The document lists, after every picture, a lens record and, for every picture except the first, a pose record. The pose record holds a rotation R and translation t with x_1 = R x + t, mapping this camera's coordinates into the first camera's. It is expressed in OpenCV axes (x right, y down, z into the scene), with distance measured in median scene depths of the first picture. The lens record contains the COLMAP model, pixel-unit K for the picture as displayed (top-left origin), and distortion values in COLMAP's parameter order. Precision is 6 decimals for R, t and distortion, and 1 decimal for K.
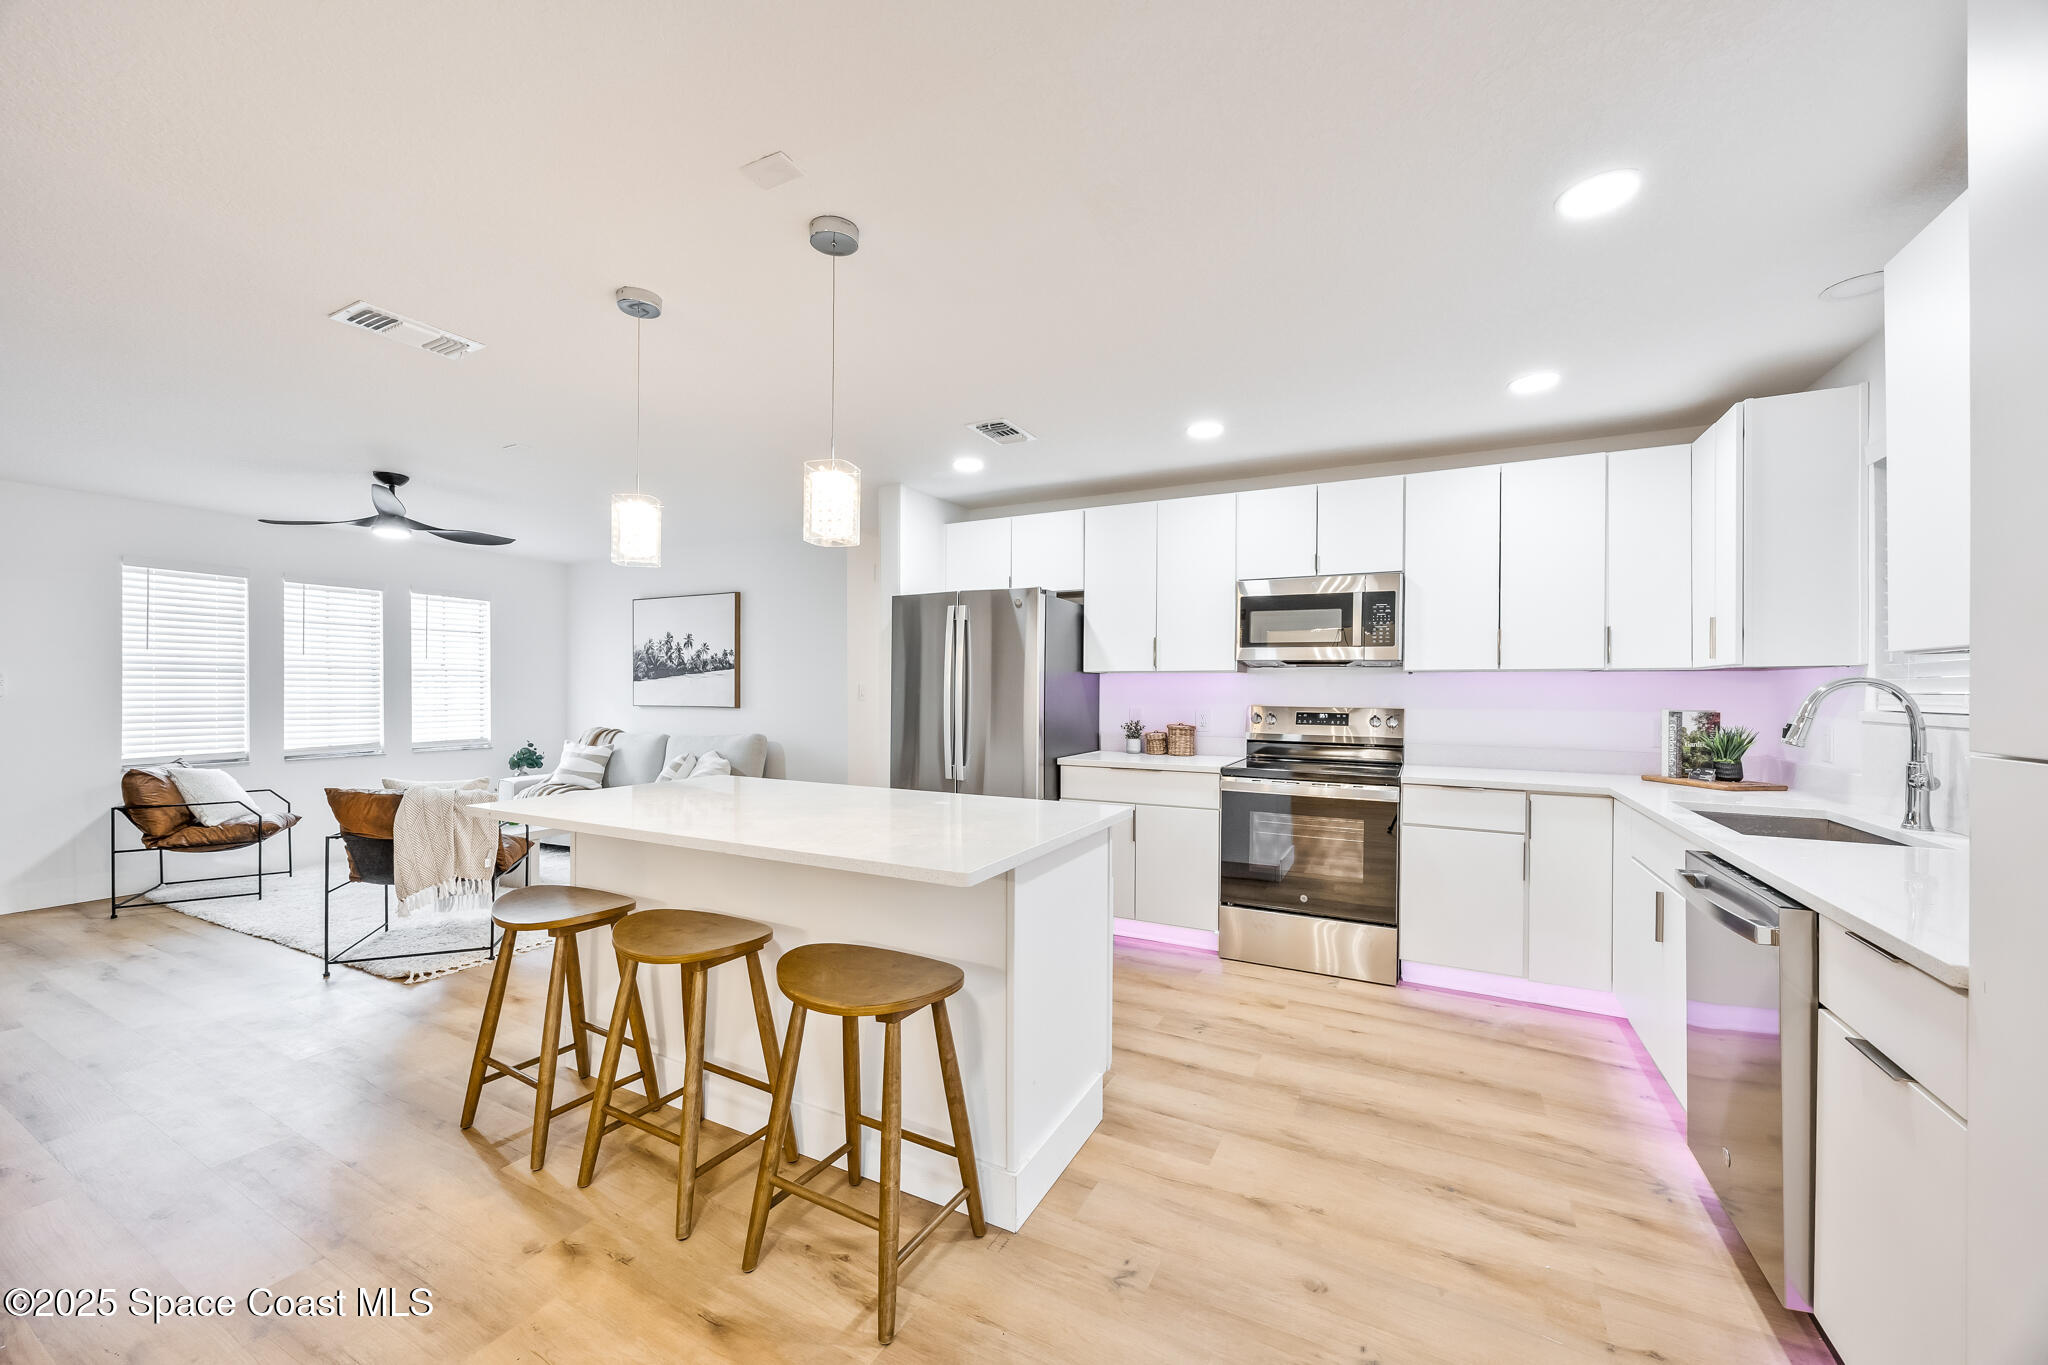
lens RADIAL K [[785.7, 0, 1018.9], [0, 785.7, 695.1], [0, 0, 1]] dist [-0.003509, -0.000366]
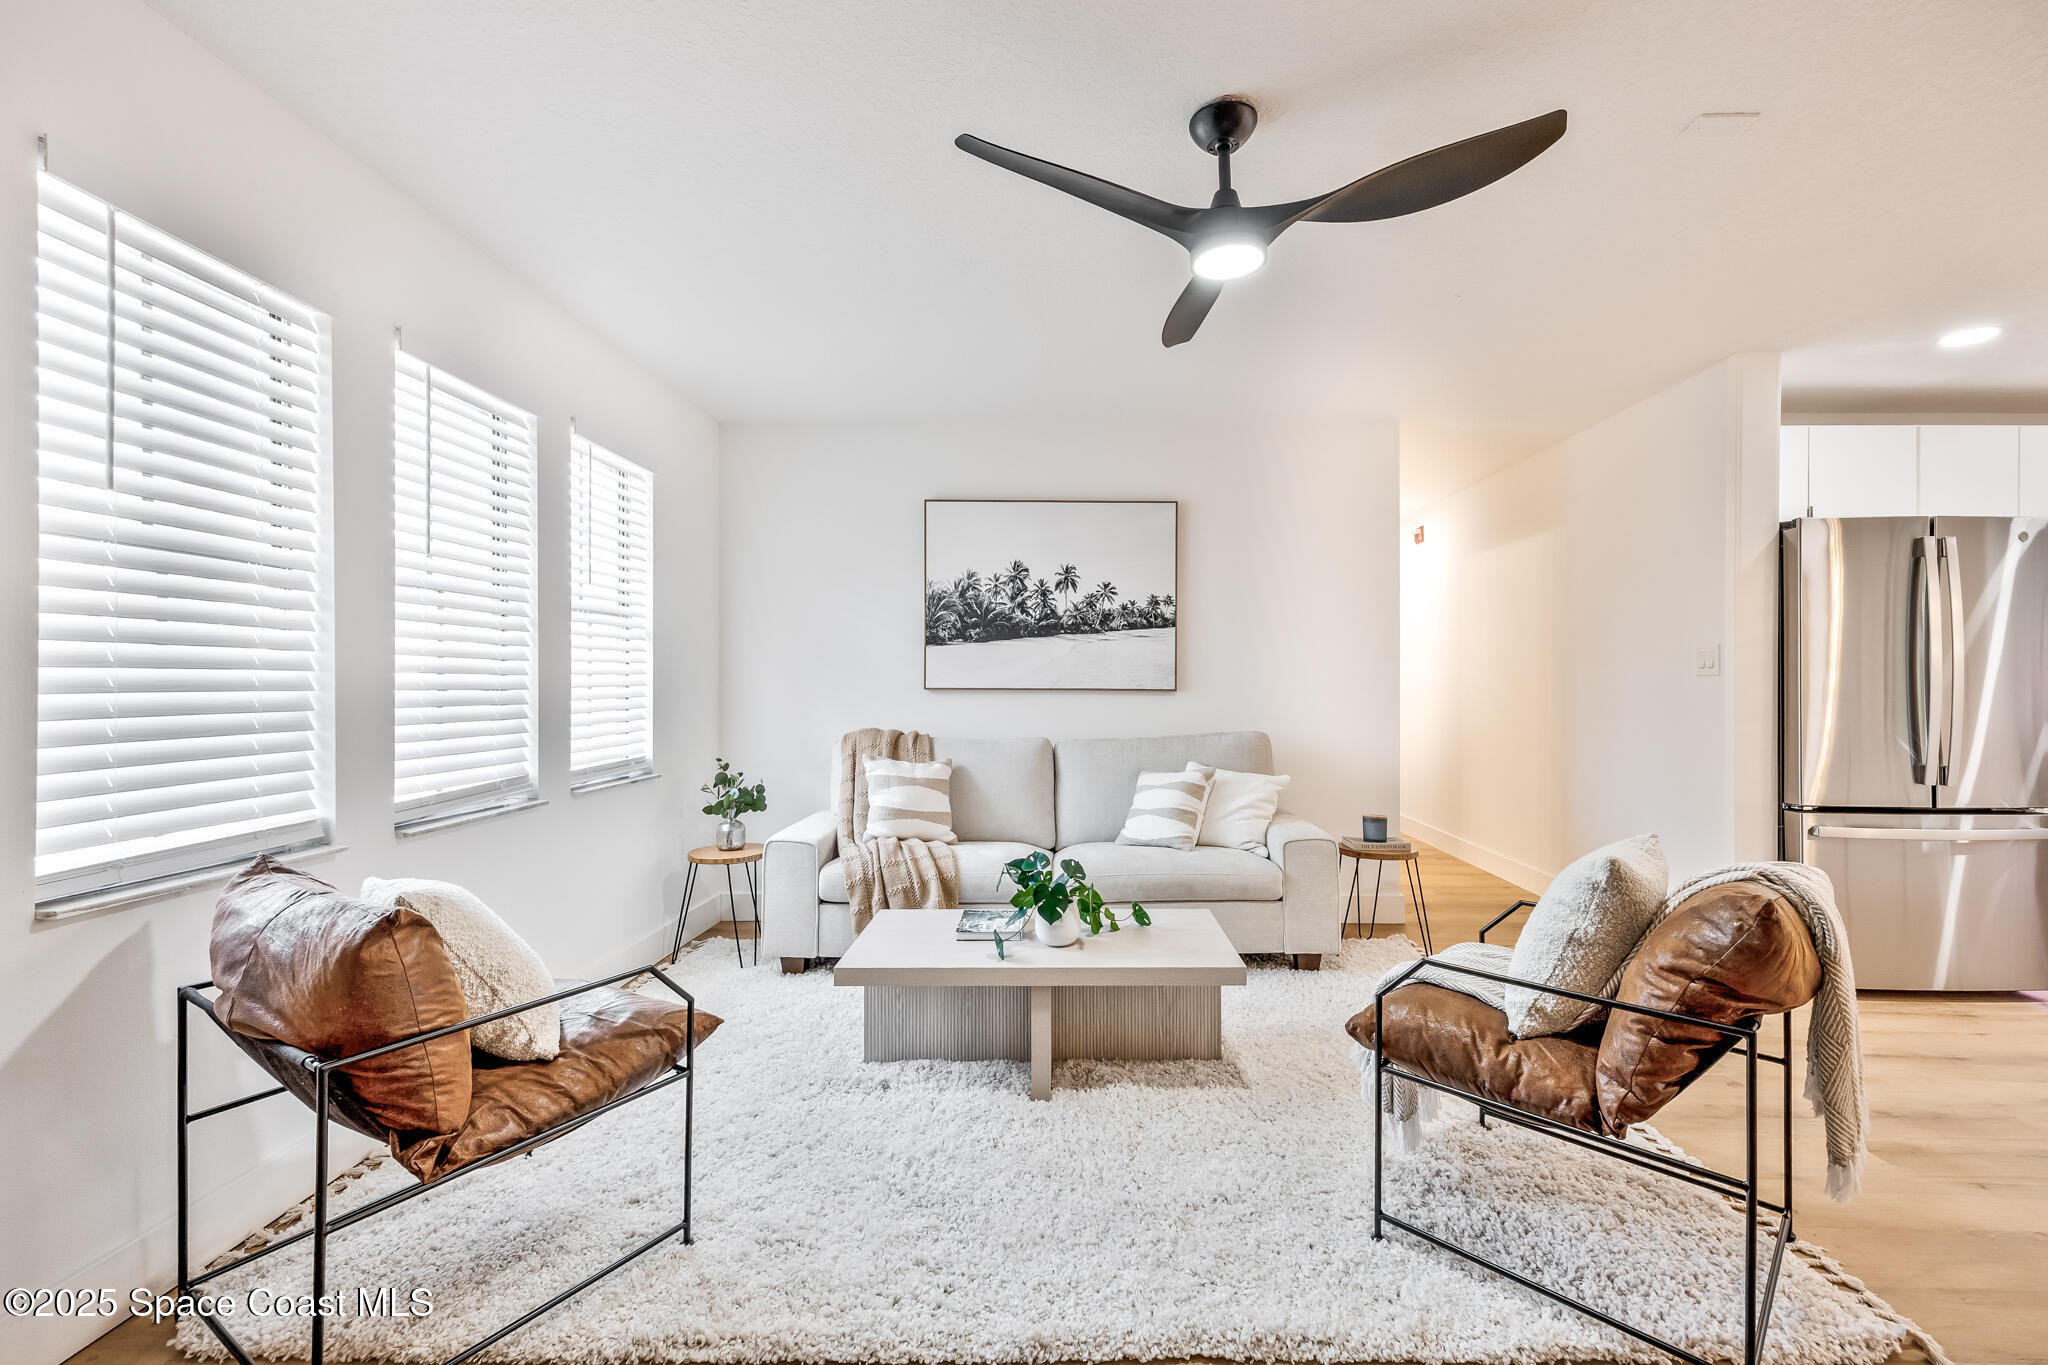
lens RADIAL K [[883.3, 0, 1022.0], [0, 883.3, 683.1], [0, 0, 1]] dist [0.025761, 0.000265]
pose [[0.904402, 0.000537, 0.426680, -1.323407], [-0.001393, 0.999998, 0.001693, 0.015242], [-0.426678, -0.002126, 0.904401, 0.756434]]
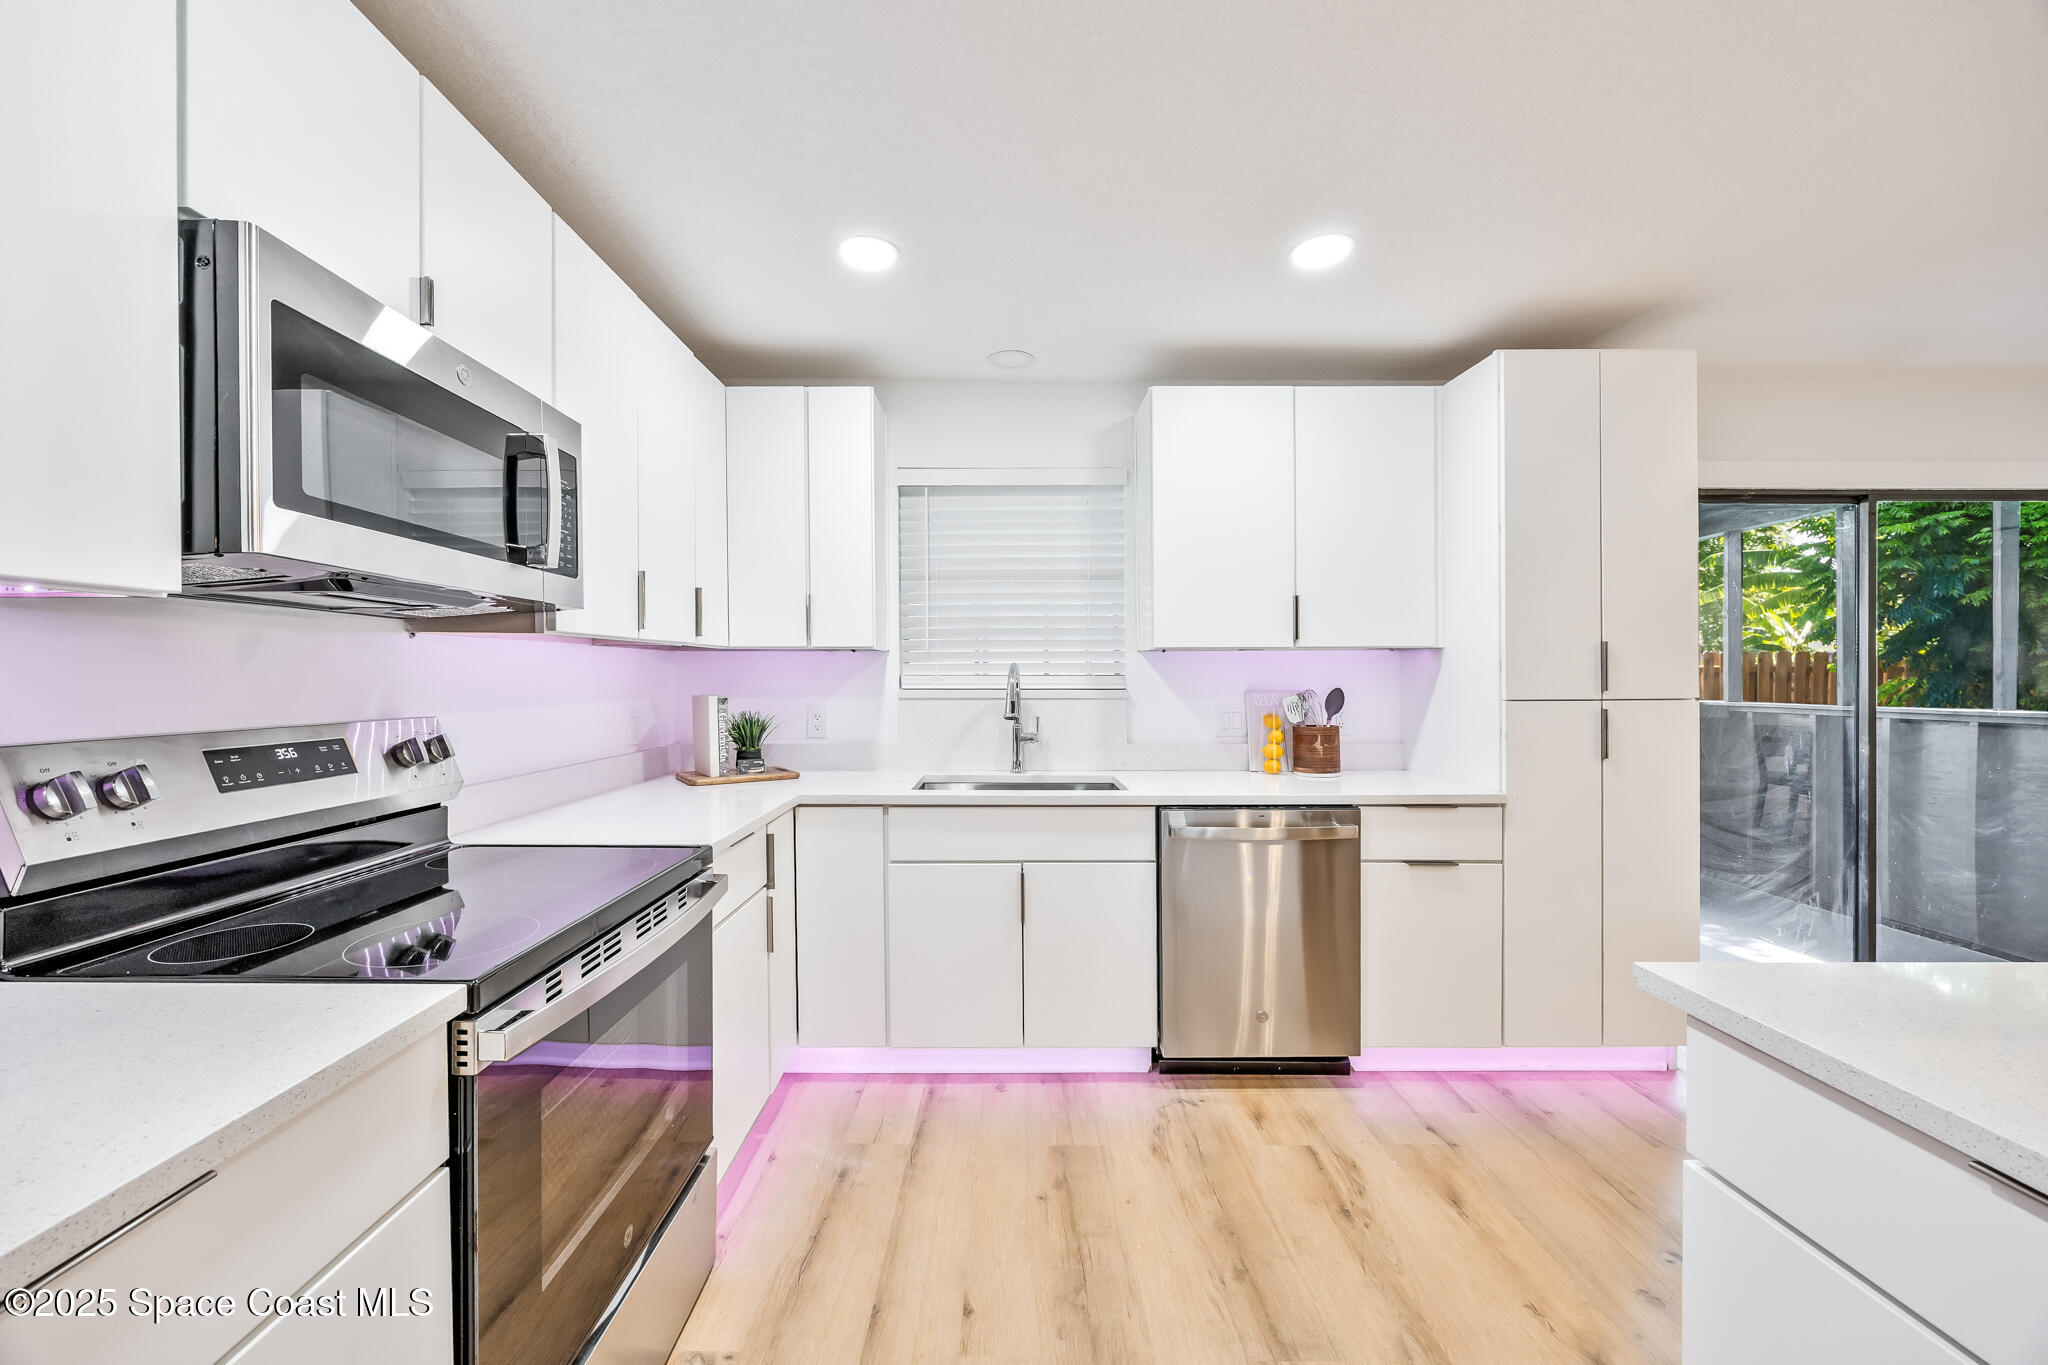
lens RADIAL K [[785.7, 0, 1004.0], [0, 785.7, 662.5], [0, 0, 1]] dist [-0.003509, -0.000366]
pose [[-0.460748, 0.005760, 0.887512, -0.051097], [0.004379, 0.999982, -0.004216, -0.010223], [-0.887520, 0.001944, -0.460765, 0.994735]]
